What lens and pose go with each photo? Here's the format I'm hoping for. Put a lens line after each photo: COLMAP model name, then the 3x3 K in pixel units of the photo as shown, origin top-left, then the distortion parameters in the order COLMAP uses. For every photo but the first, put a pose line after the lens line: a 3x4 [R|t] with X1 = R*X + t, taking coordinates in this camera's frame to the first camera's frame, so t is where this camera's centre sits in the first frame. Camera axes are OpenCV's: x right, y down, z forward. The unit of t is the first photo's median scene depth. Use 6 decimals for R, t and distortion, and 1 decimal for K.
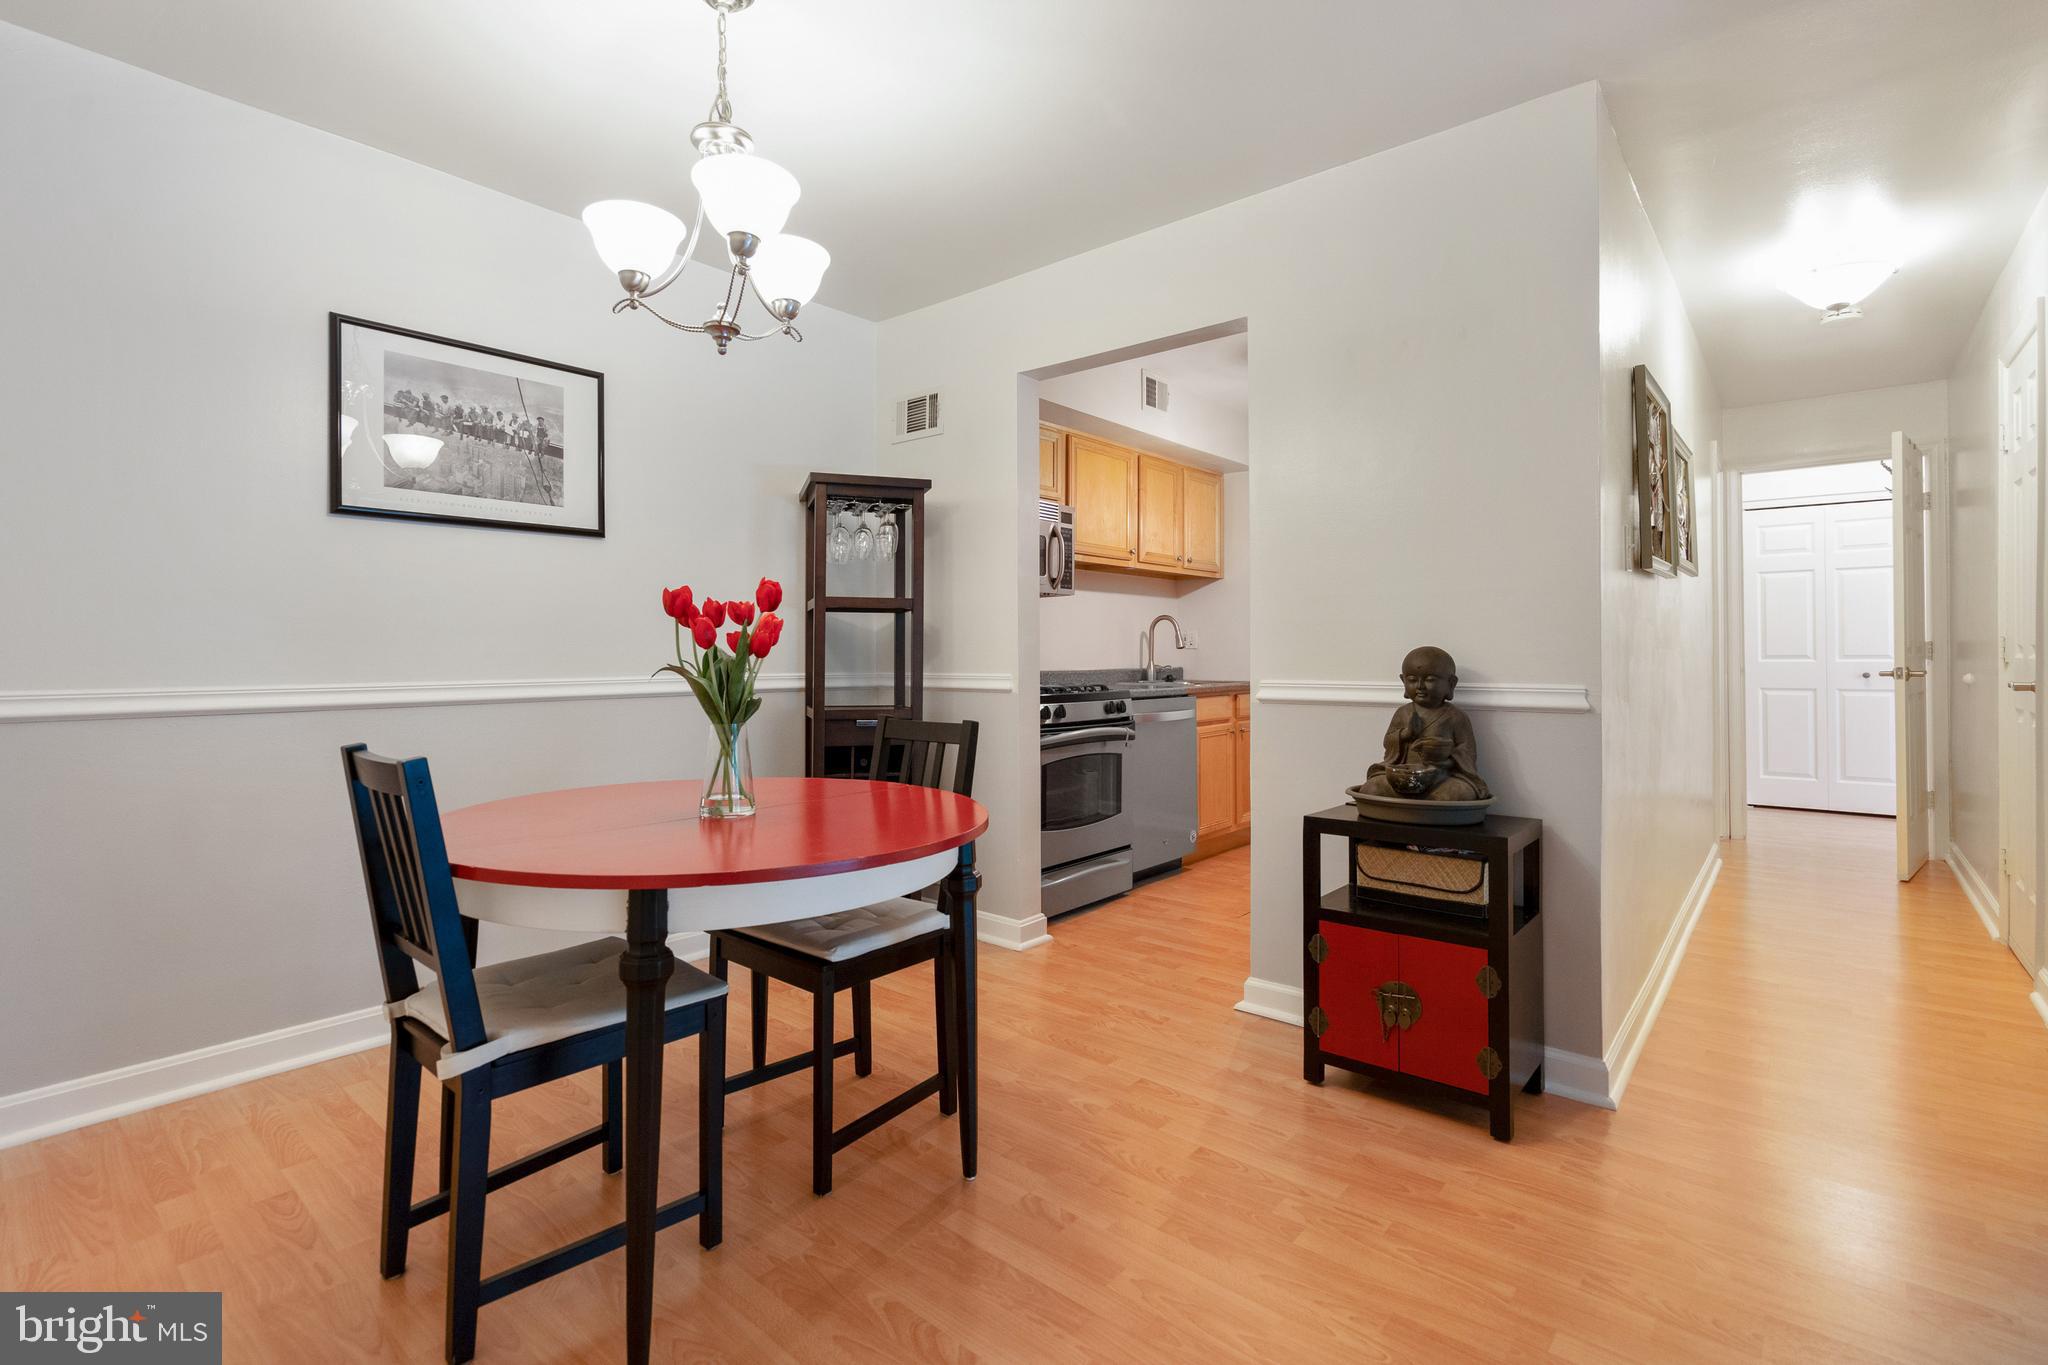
lens RADIAL K [[937.4, 0, 1024.0], [0, 937.4, 642.3], [0, 0, 1]] dist [-0.005563, 0.002873]
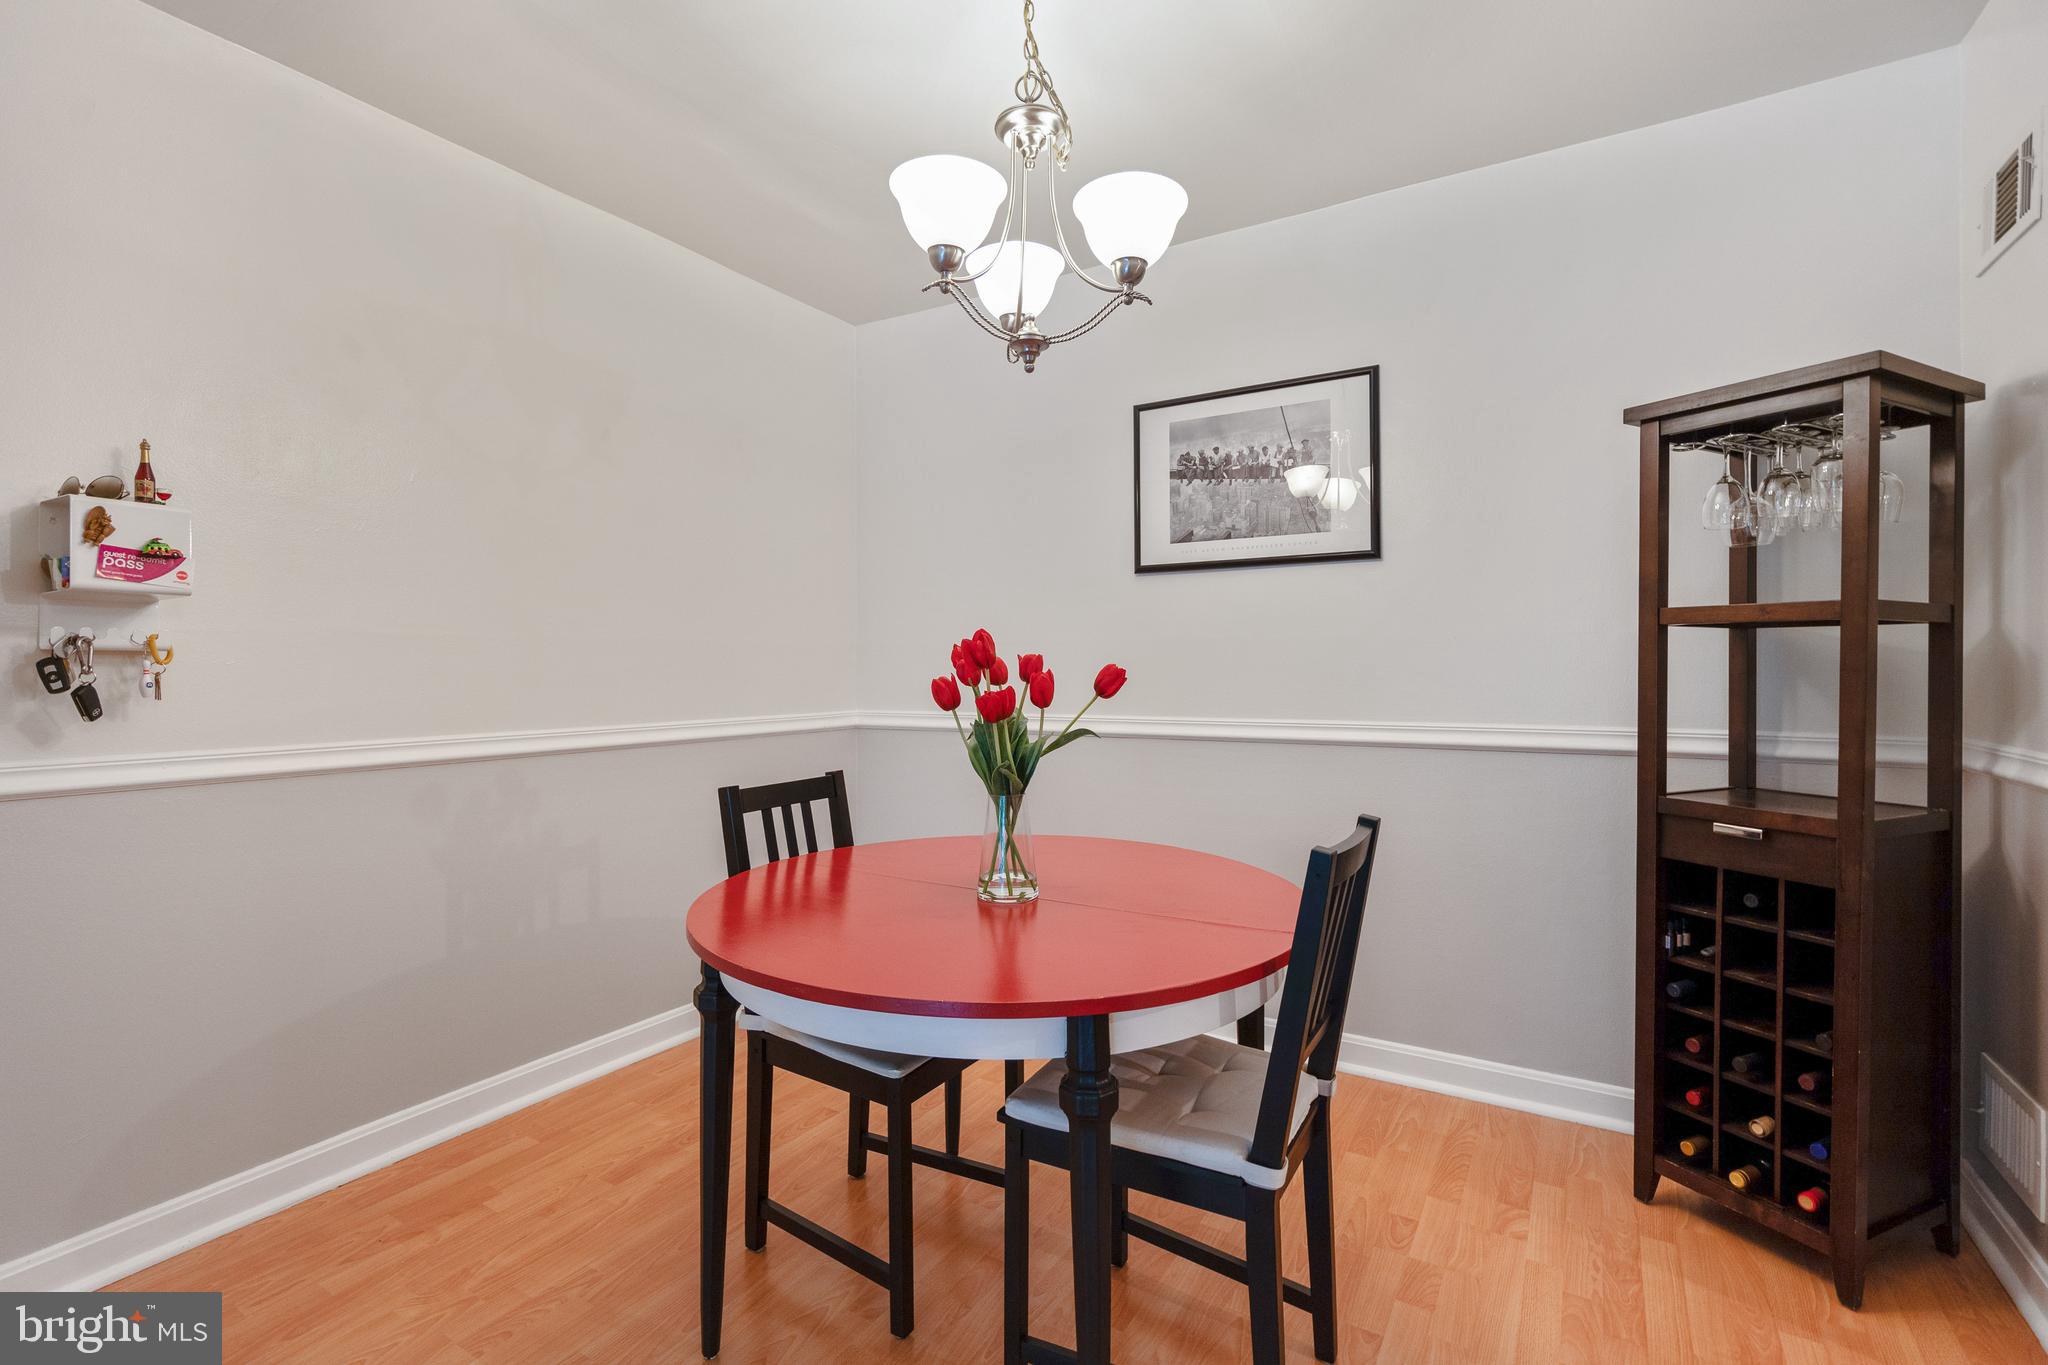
lens RADIAL K [[937.4, 0, 1014.8], [0, 937.4, 669.4], [0, 0, 1]] dist [-0.005563, 0.002873]
pose [[0.148443, 0.005750, -0.988904, 0.361943], [0.017218, 0.999816, 0.008398, -0.024393], [0.988771, -0.018274, 0.148317, 0.568270]]
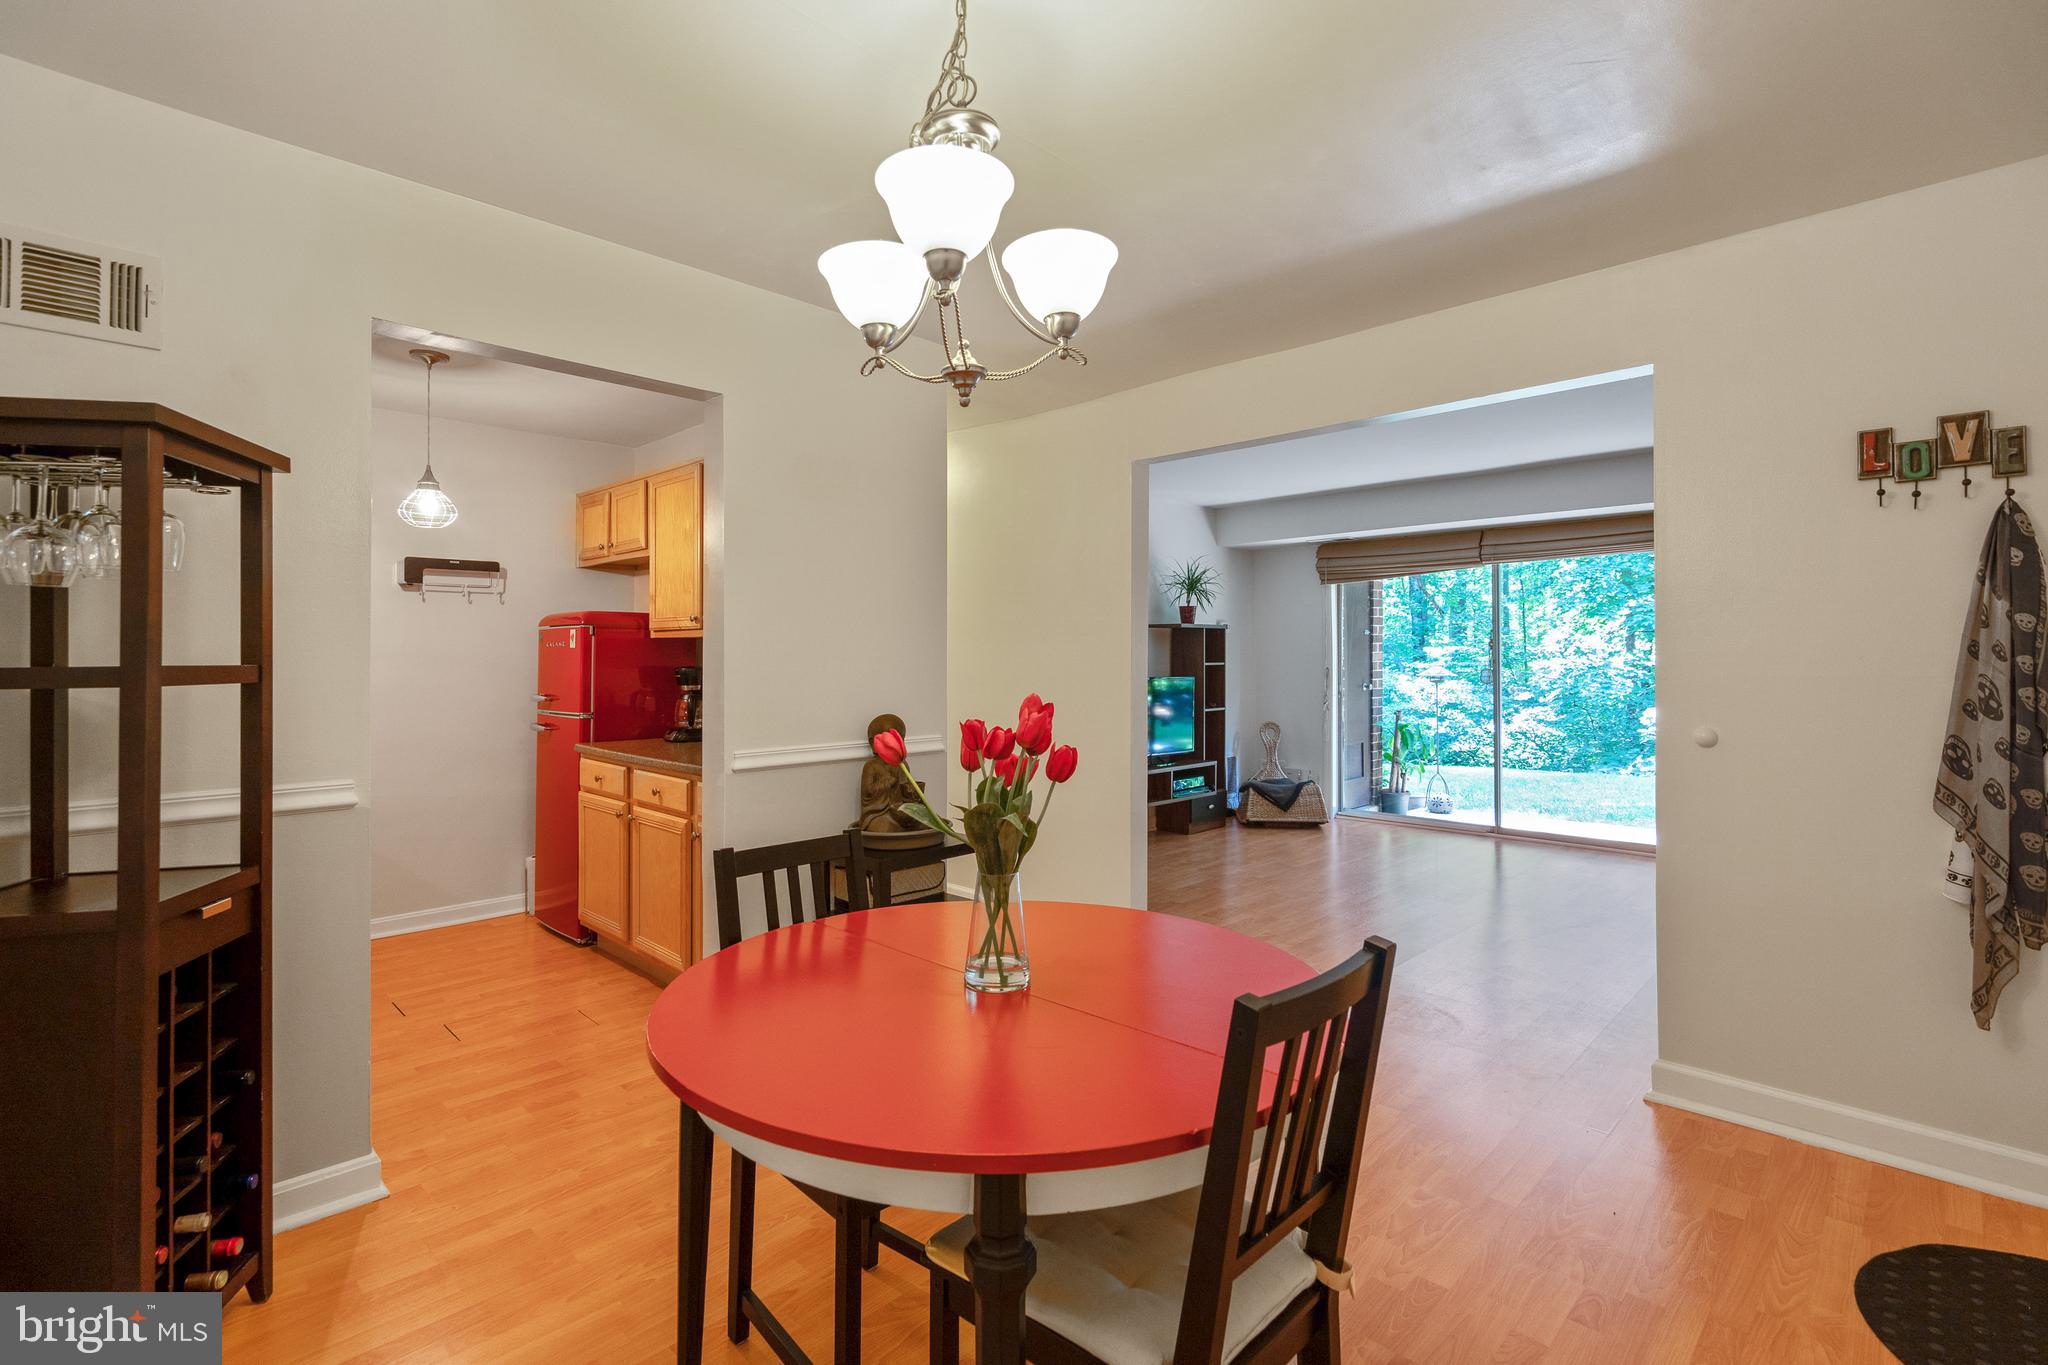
lens RADIAL K [[937.4, 0, 1007.3], [0, 937.4, 649.4], [0, 0, 1]] dist [-0.005563, 0.002873]
pose [[0.089675, 0.008800, 0.995932, -0.728712], [-0.010814, 0.999911, -0.007861, -0.065192], [-0.995912, -0.010065, 0.089762, 0.593665]]
